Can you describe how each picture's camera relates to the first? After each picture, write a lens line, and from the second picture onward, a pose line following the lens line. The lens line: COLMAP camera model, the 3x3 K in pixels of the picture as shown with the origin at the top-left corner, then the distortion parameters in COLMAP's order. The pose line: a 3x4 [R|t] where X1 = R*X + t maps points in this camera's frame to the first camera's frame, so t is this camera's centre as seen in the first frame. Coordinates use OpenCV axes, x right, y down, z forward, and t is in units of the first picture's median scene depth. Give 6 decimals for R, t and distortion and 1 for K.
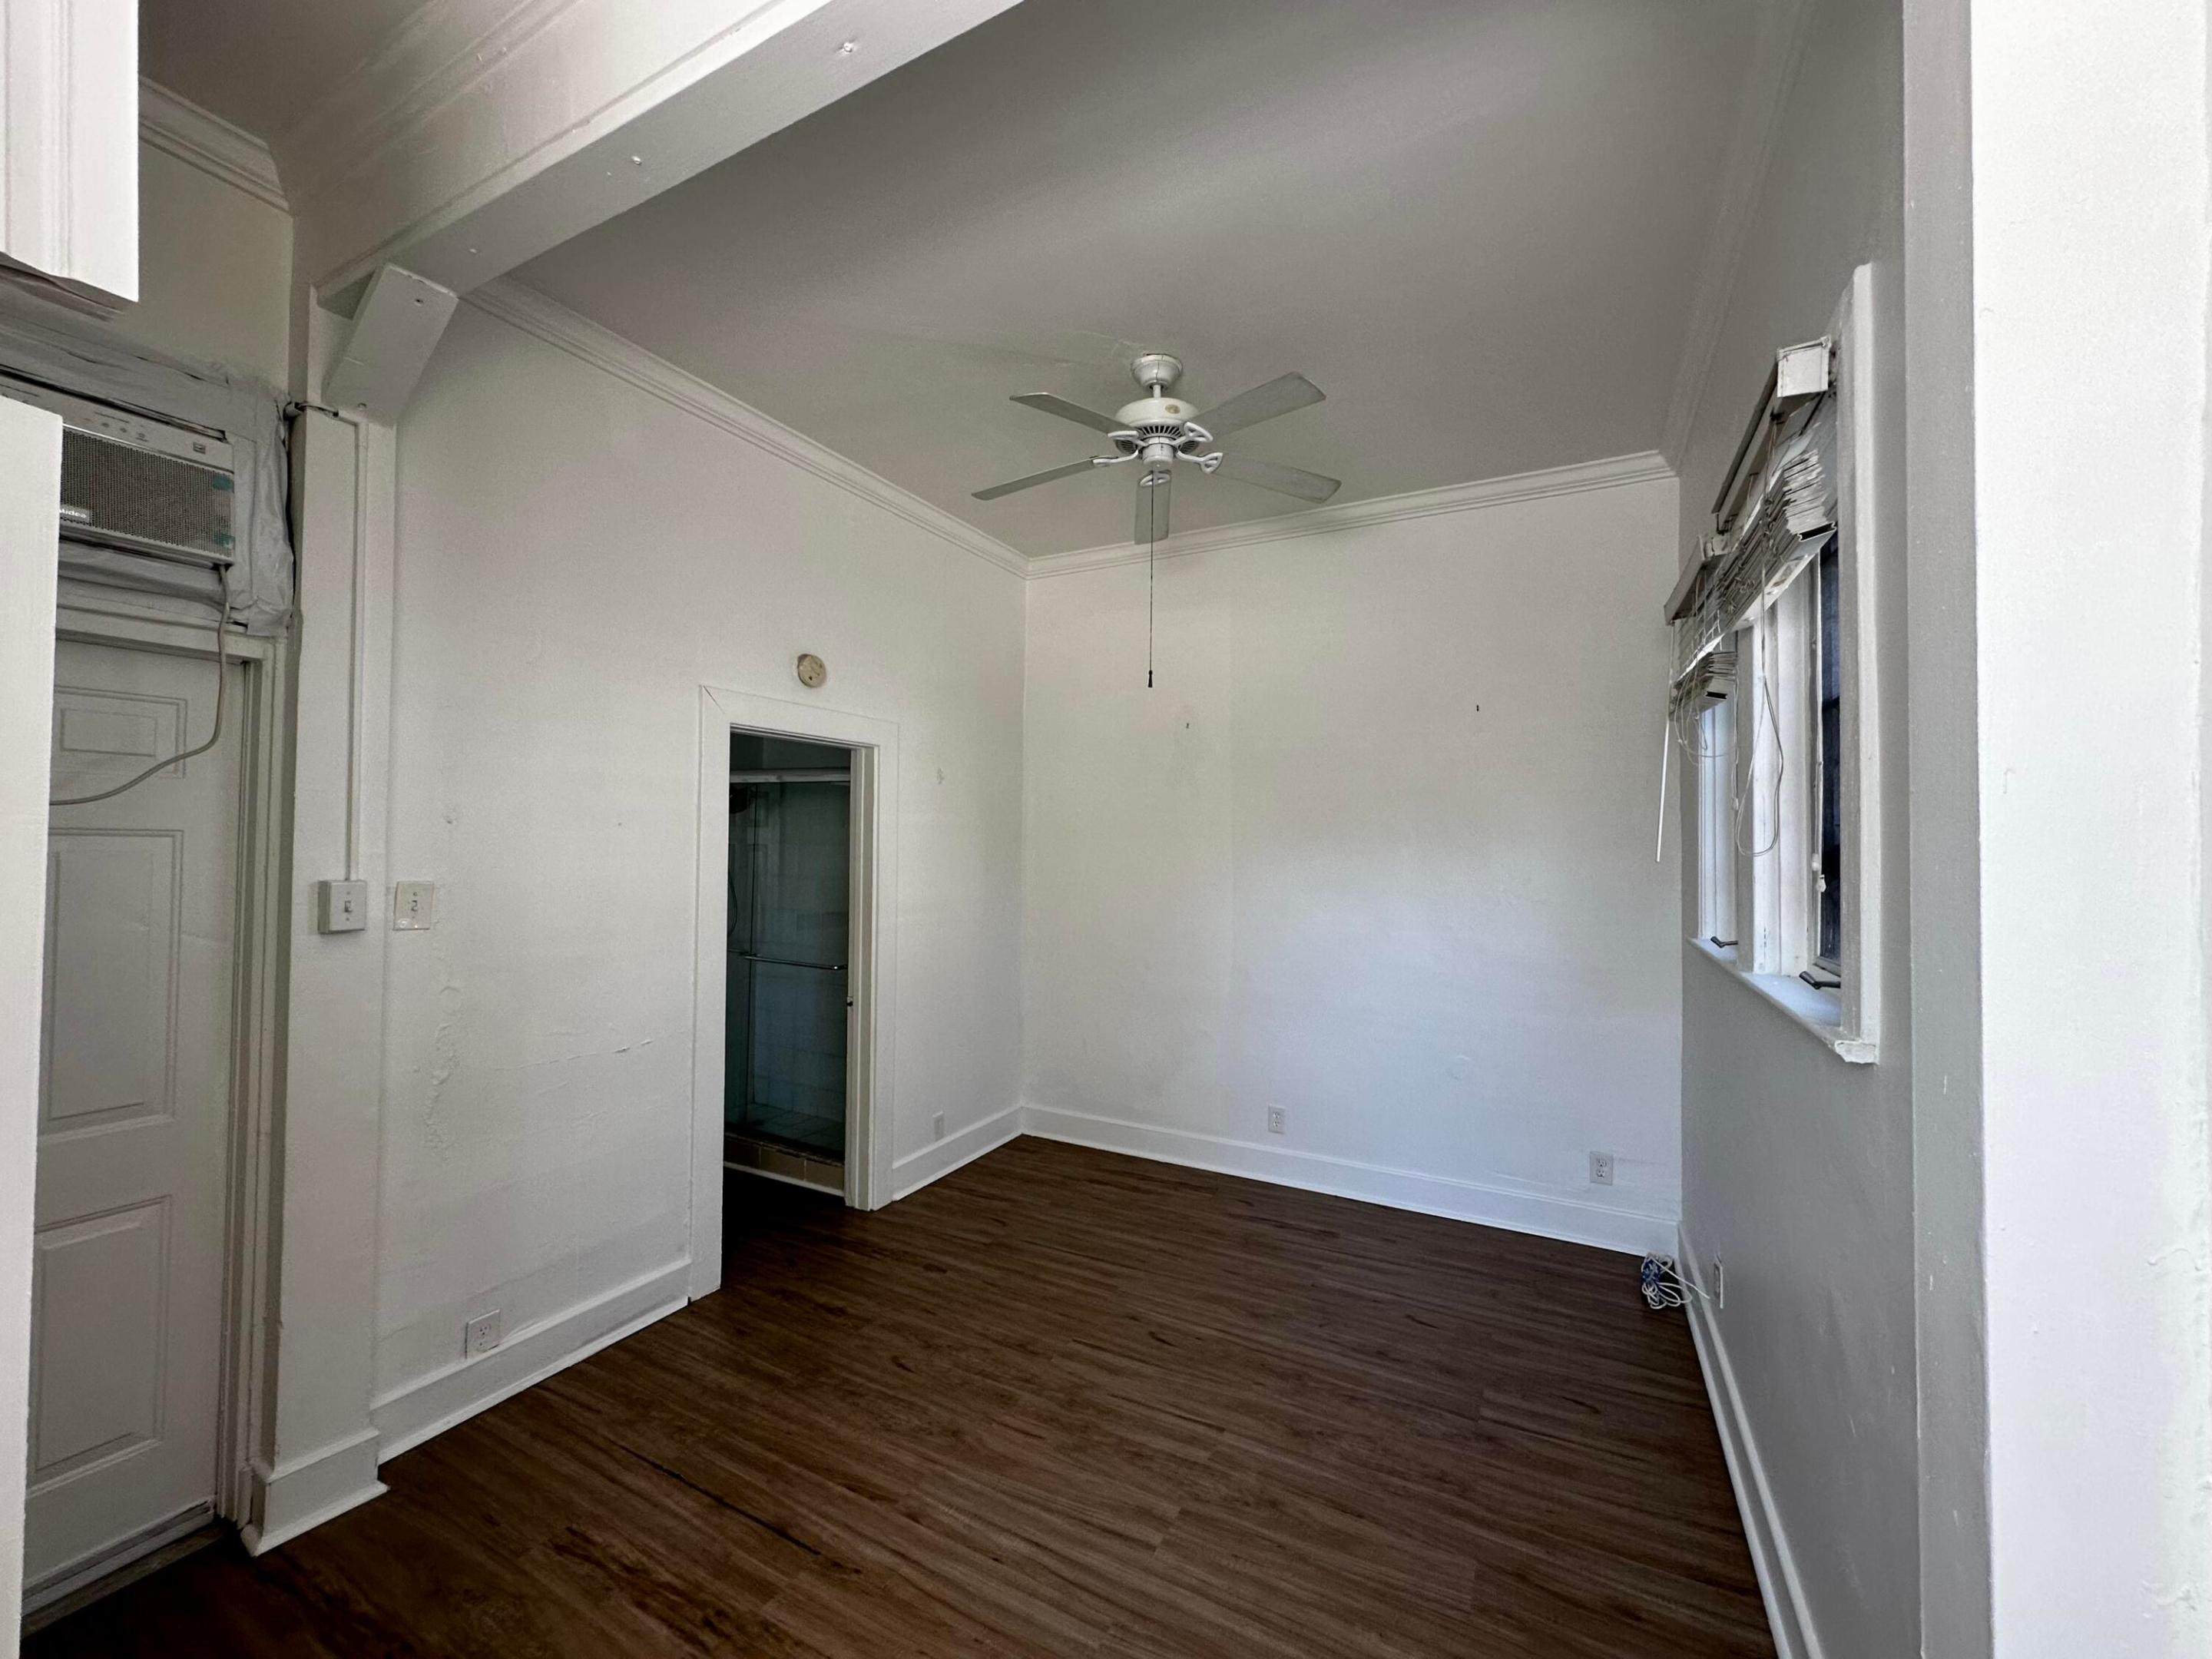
lens RADIAL K [[881.4, 0, 1106.0], [0, 881.4, 829.5], [0, 0, 1]] dist [-0.000414, 0.000160]
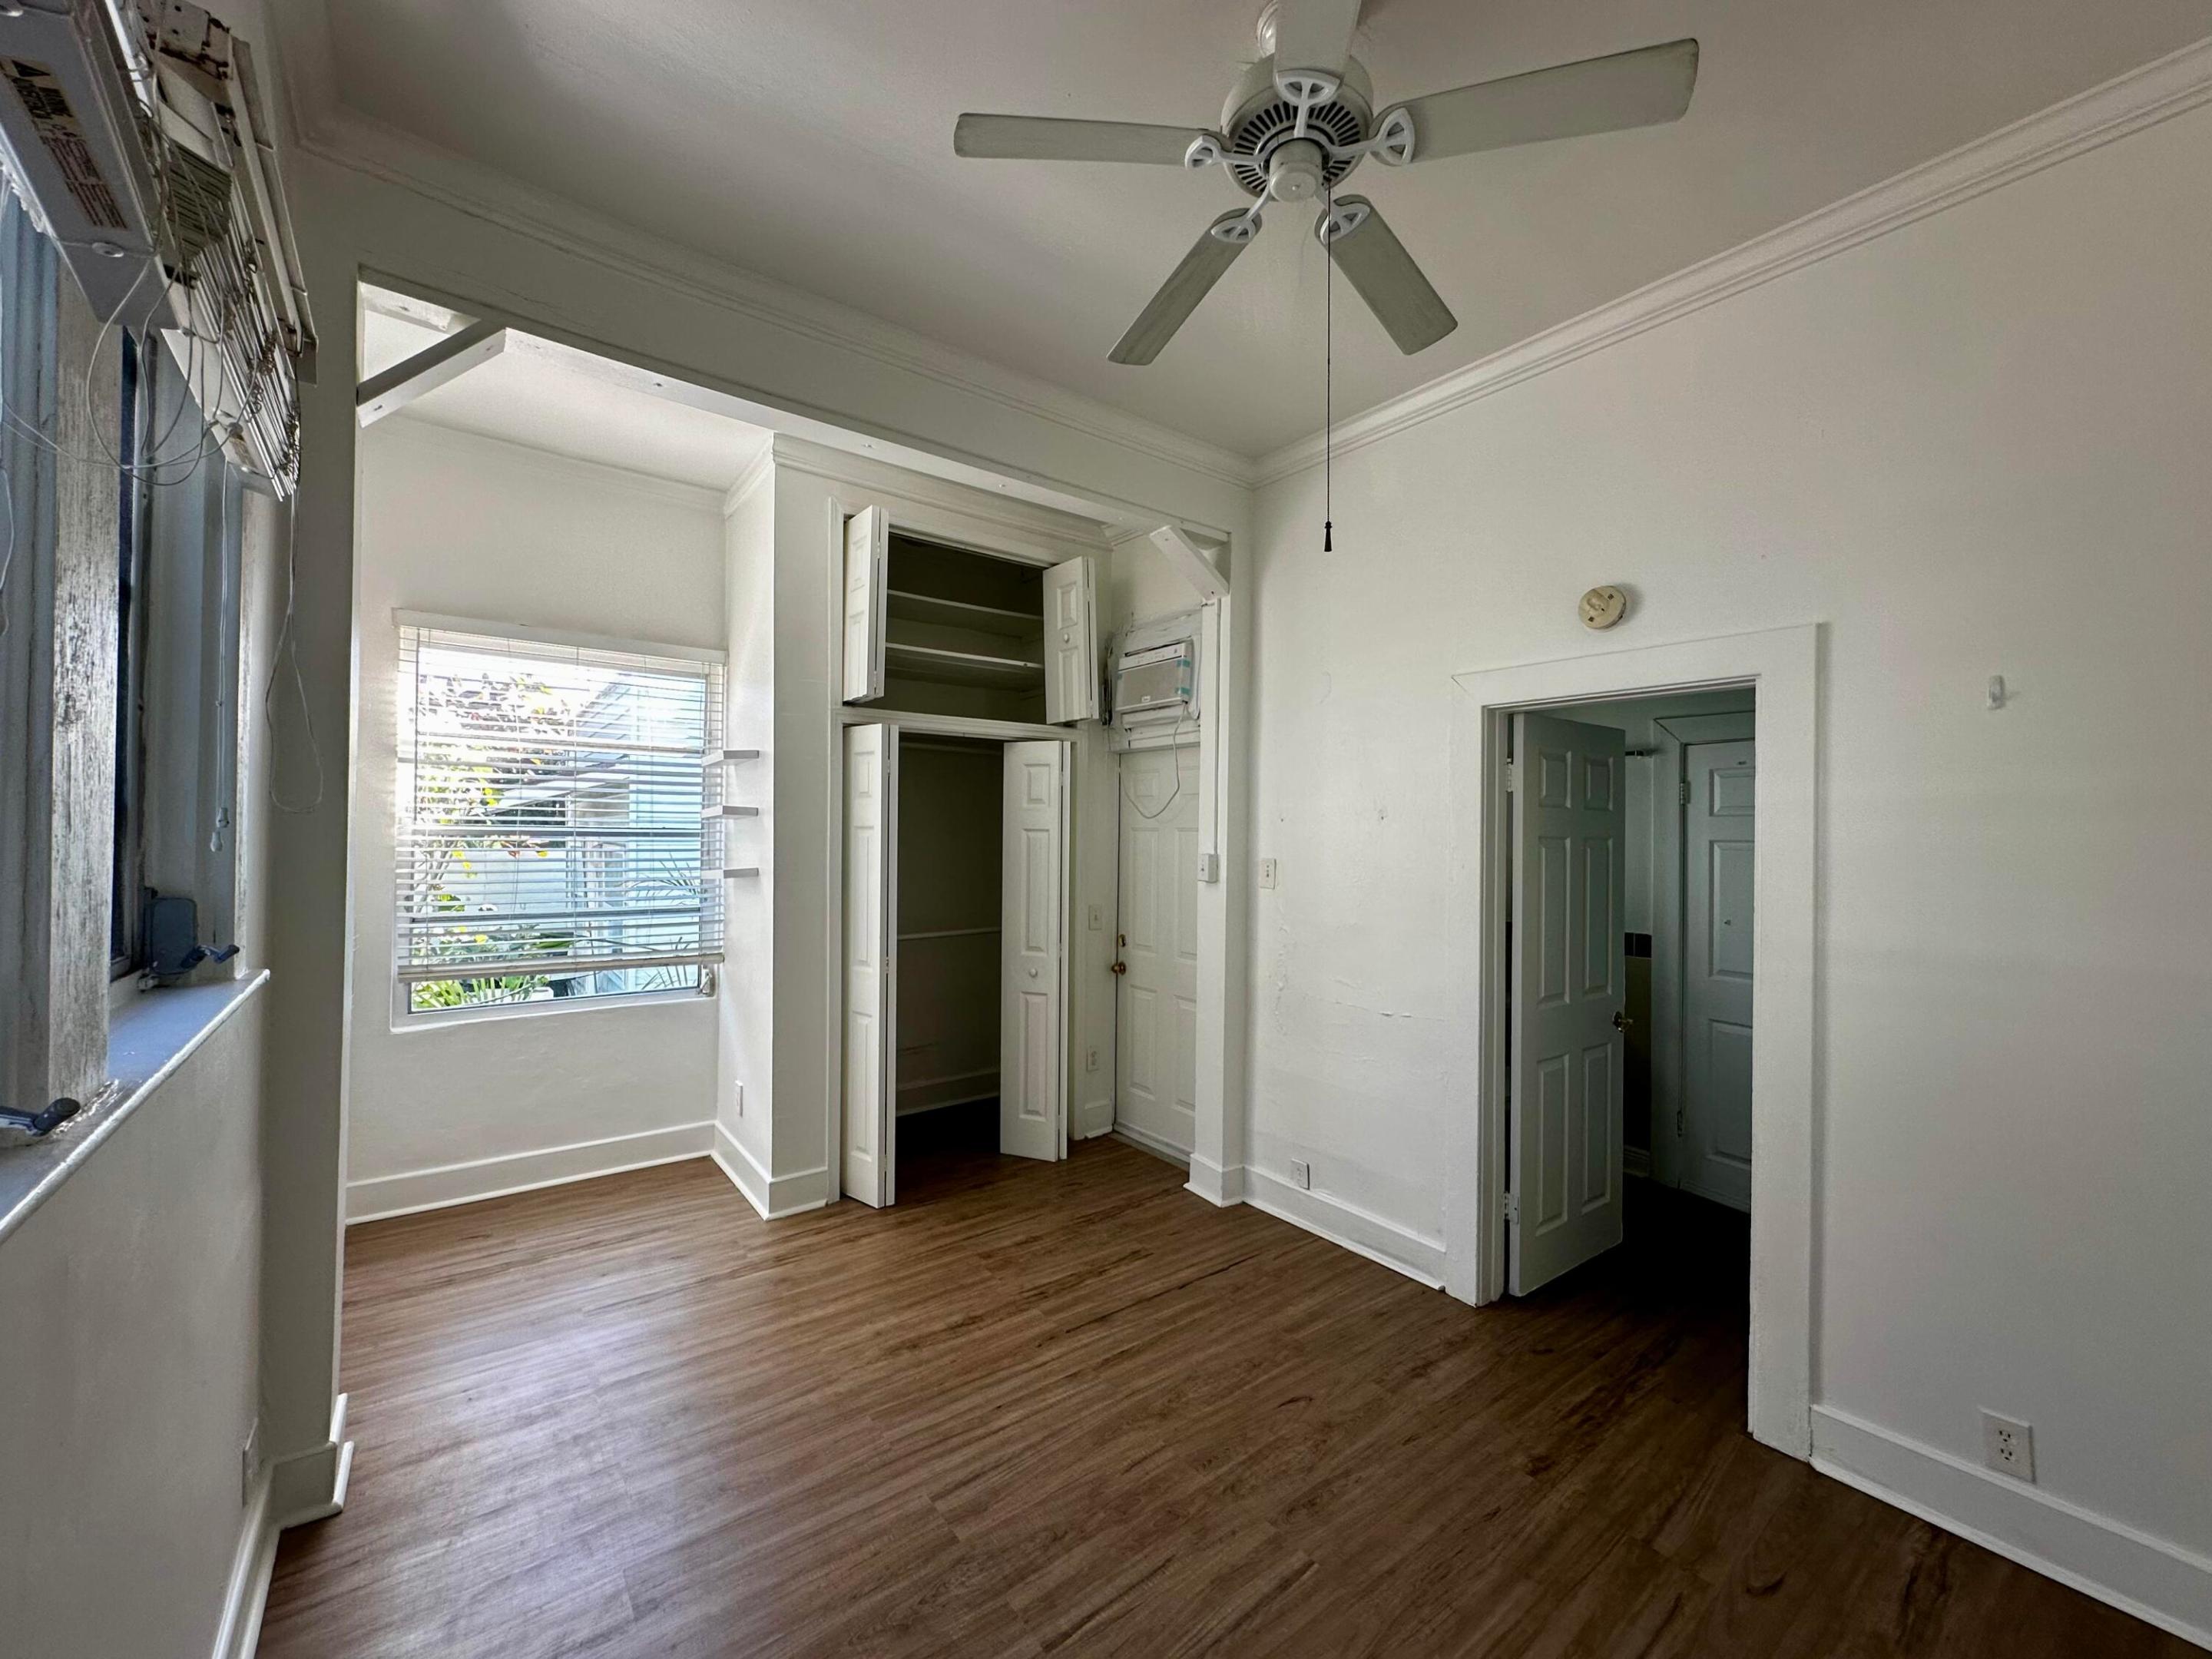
lens RADIAL K [[881.4, 0, 1106.0], [0, 881.4, 829.5], [0, 0, 1]] dist [-0.000414, 0.000160]
pose [[-0.413655, -0.020639, -0.910200, 0.738633], [-0.003286, 0.999770, -0.021176, 0.037952], [0.910428, -0.005769, -0.413628, 1.283523]]
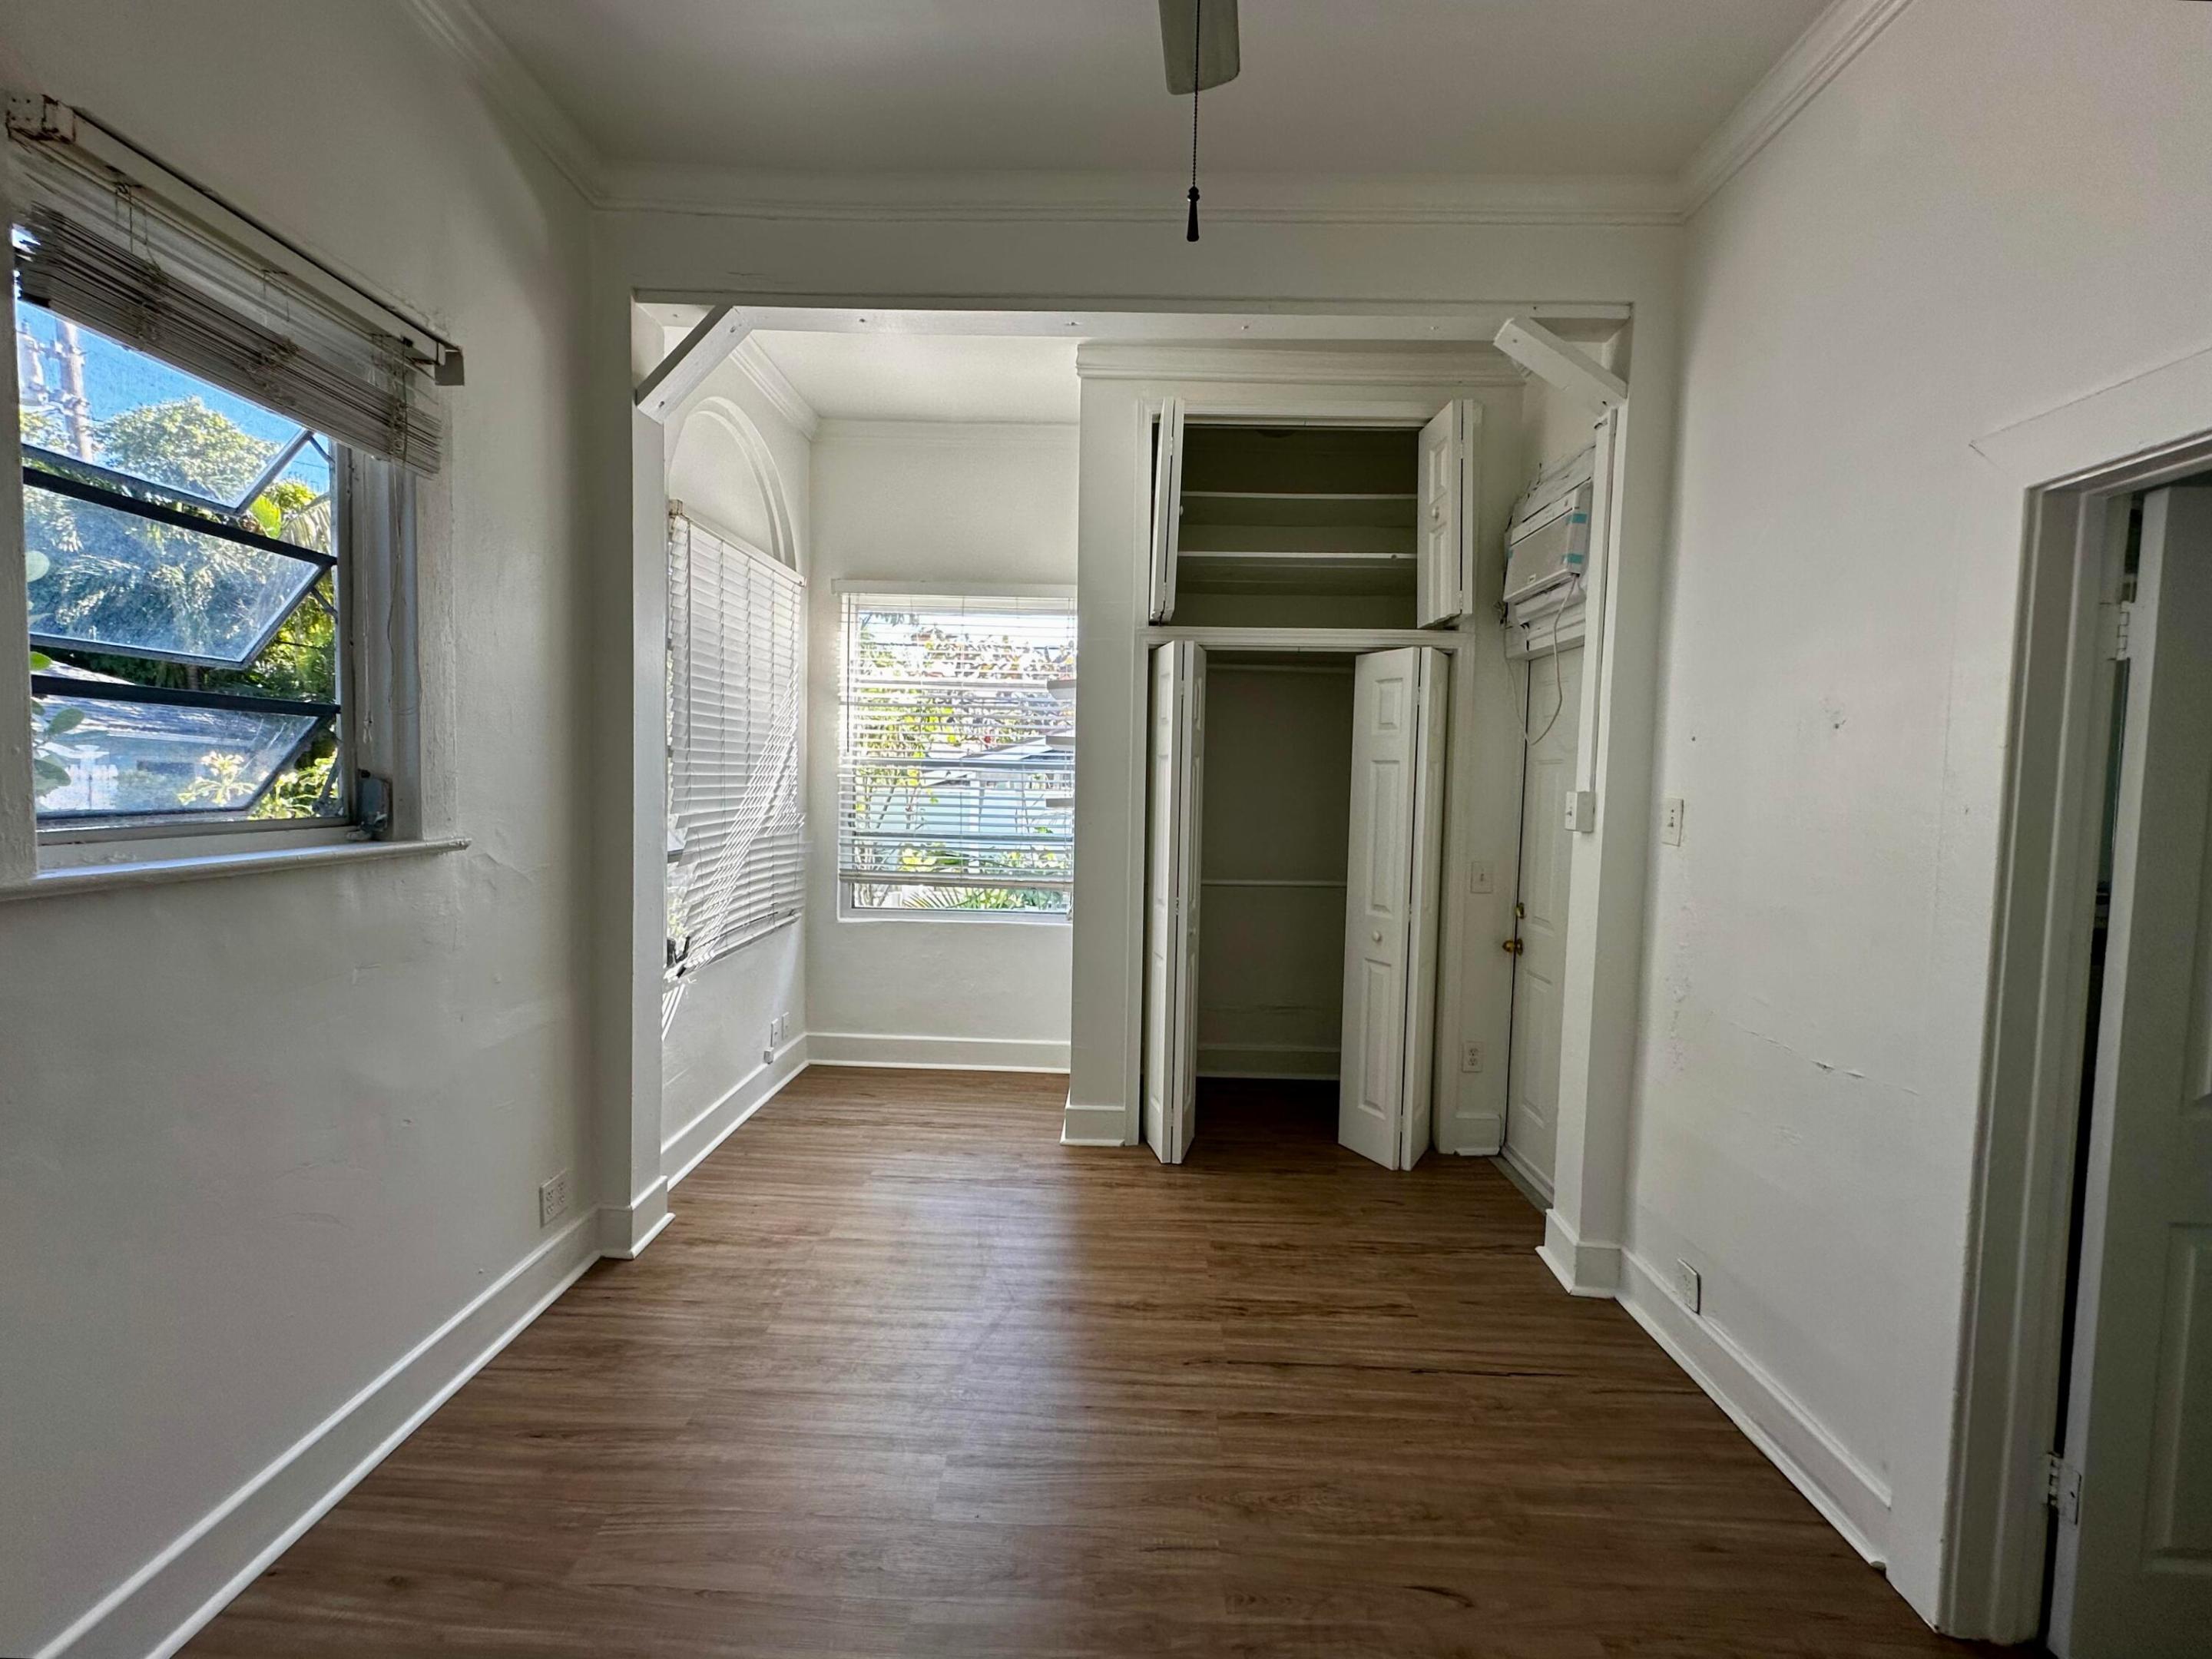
lens RADIAL K [[913.8, 0, 1106.0], [0, 913.8, 829.5], [0, 0, 1]] dist [-0.000495, 0.000447]
pose [[-0.891680, -0.007336, -0.452607, 0.282722], [-0.027515, 0.998898, 0.038016, 0.066626], [0.451829, 0.046352, -0.890899, 1.529378]]
